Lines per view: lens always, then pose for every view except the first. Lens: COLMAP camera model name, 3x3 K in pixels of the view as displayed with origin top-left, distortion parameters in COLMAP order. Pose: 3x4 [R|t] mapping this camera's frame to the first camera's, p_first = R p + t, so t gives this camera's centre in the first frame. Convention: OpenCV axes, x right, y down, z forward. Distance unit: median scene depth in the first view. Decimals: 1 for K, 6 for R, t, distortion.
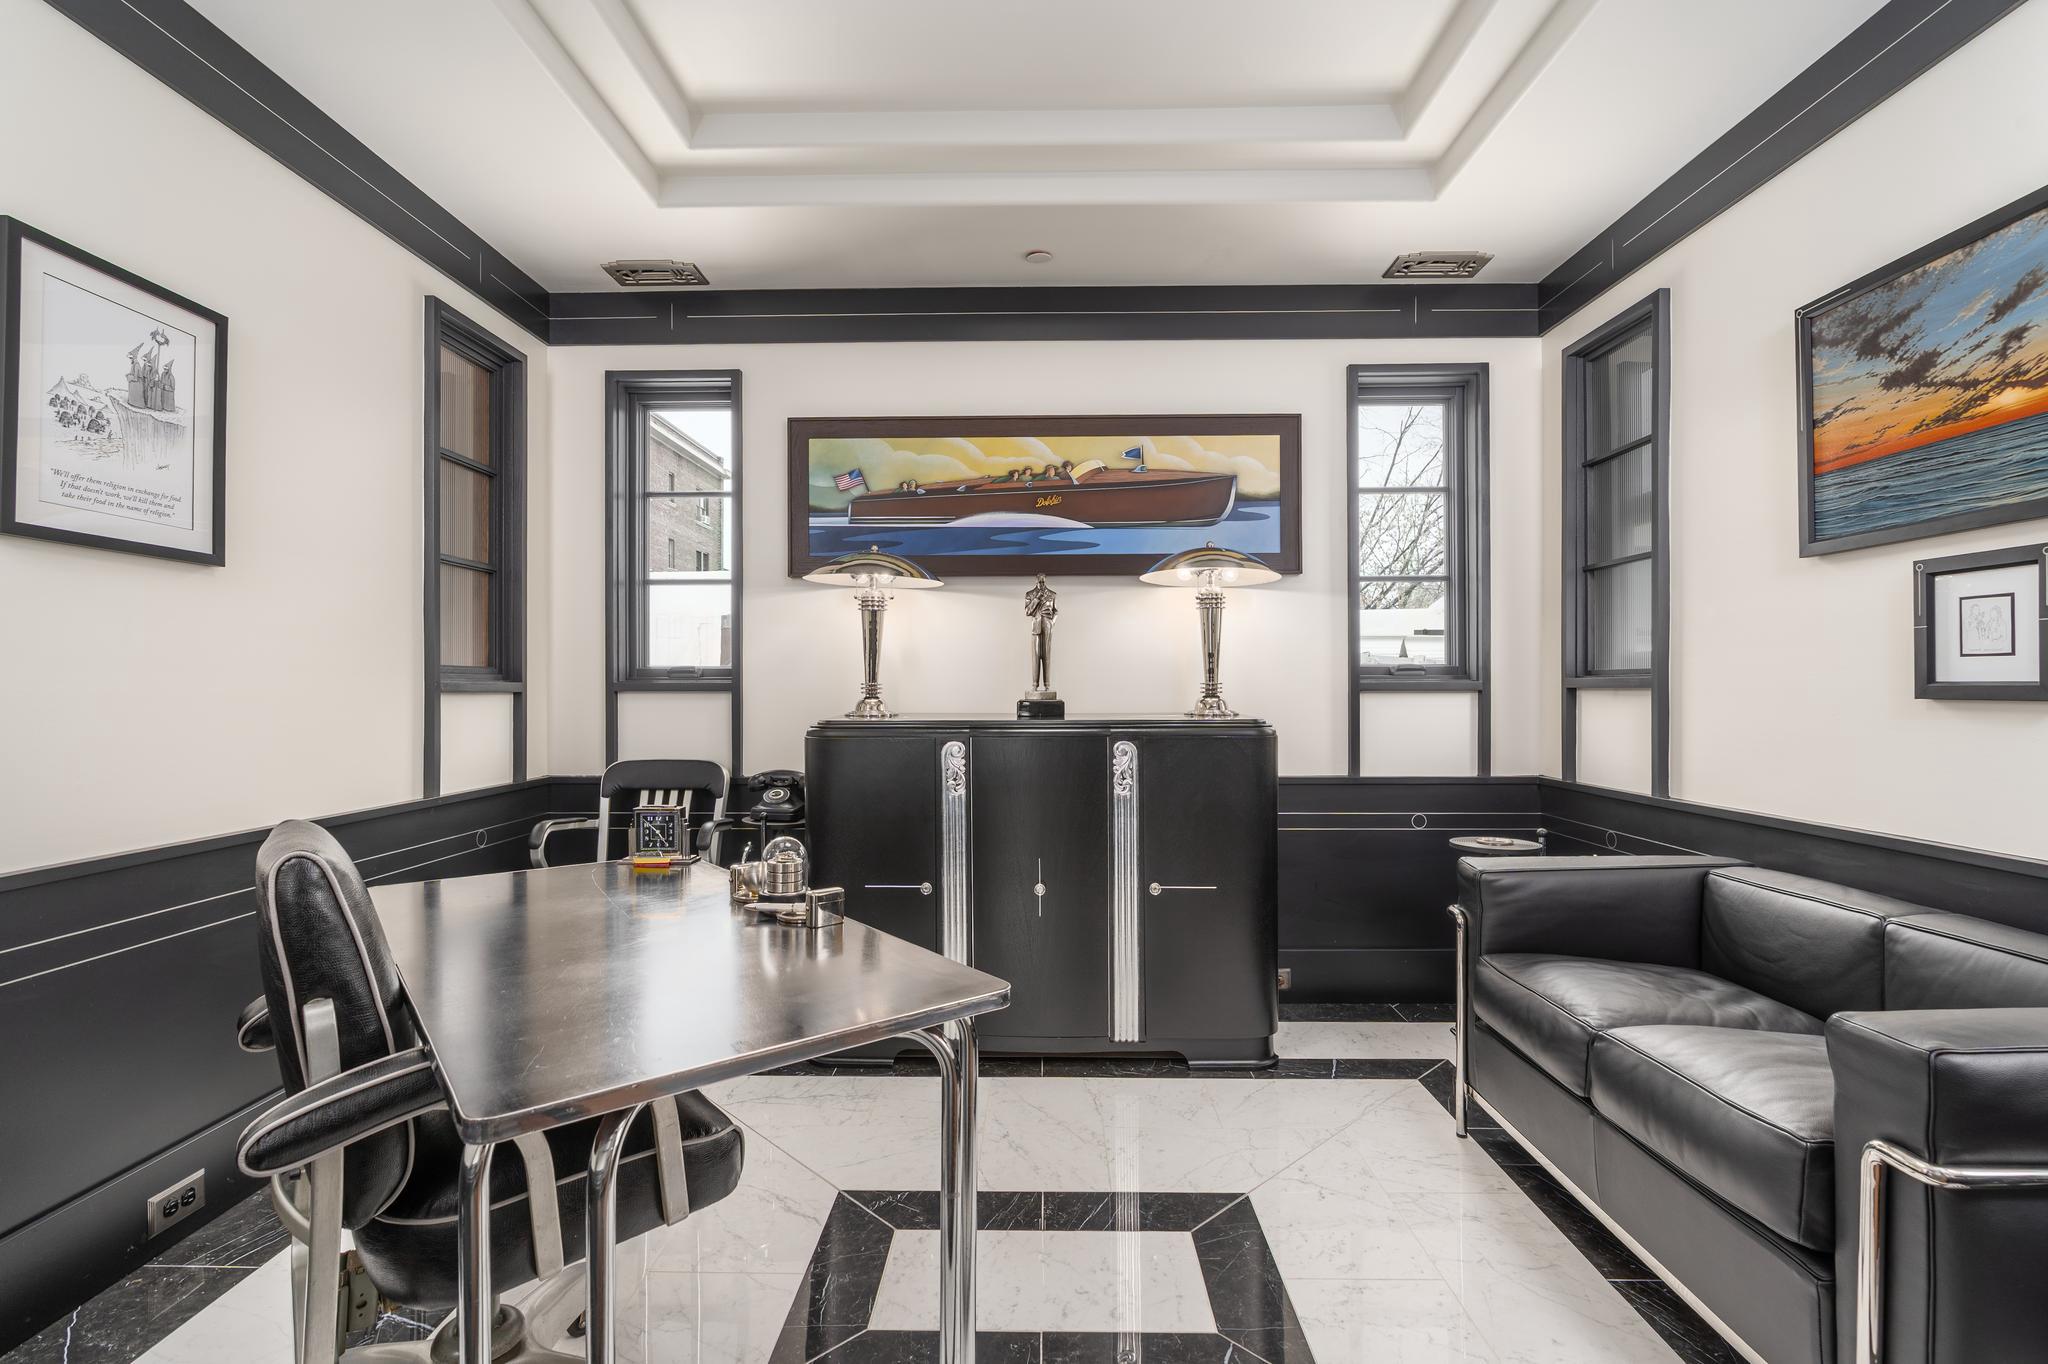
lens RADIAL K [[944.8, 0, 1067.1], [0, 944.8, 672.5], [0, 0, 1]] dist [-0.002074, -0.000107]
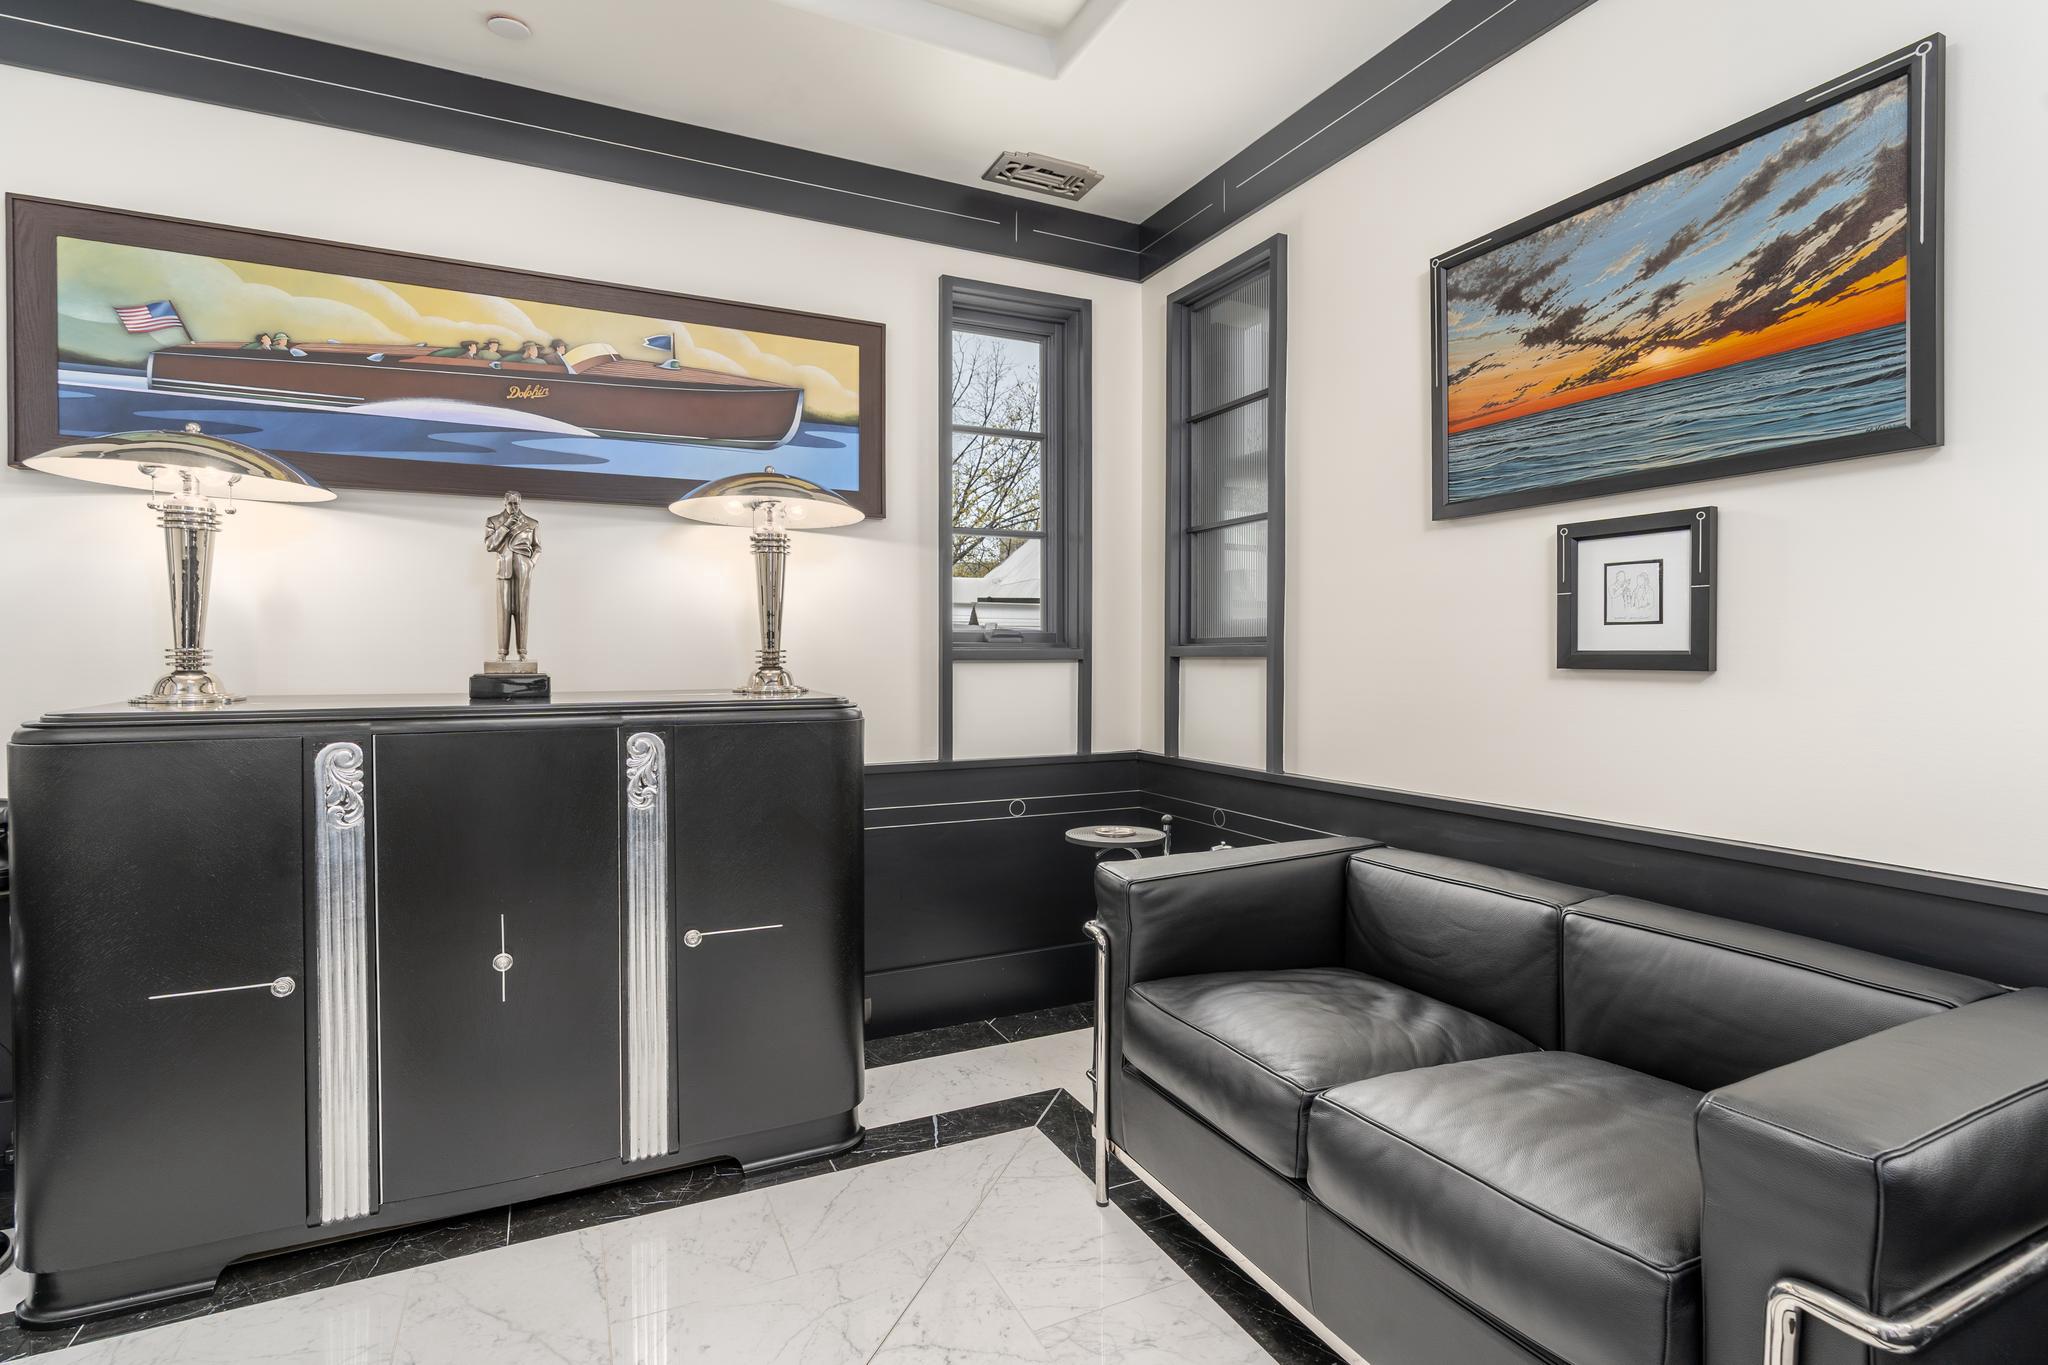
lens RADIAL K [[967.9, 0, 1127.5], [0, 967.9, 660.7], [0, 0, 1]] dist [-0.007963, 0.000370]
pose [[0.868356, -0.001398, 0.495939, 0.016604], [-0.008639, 0.999802, 0.017946, 0.003296], [-0.495866, -0.019868, 0.868172, 0.203456]]
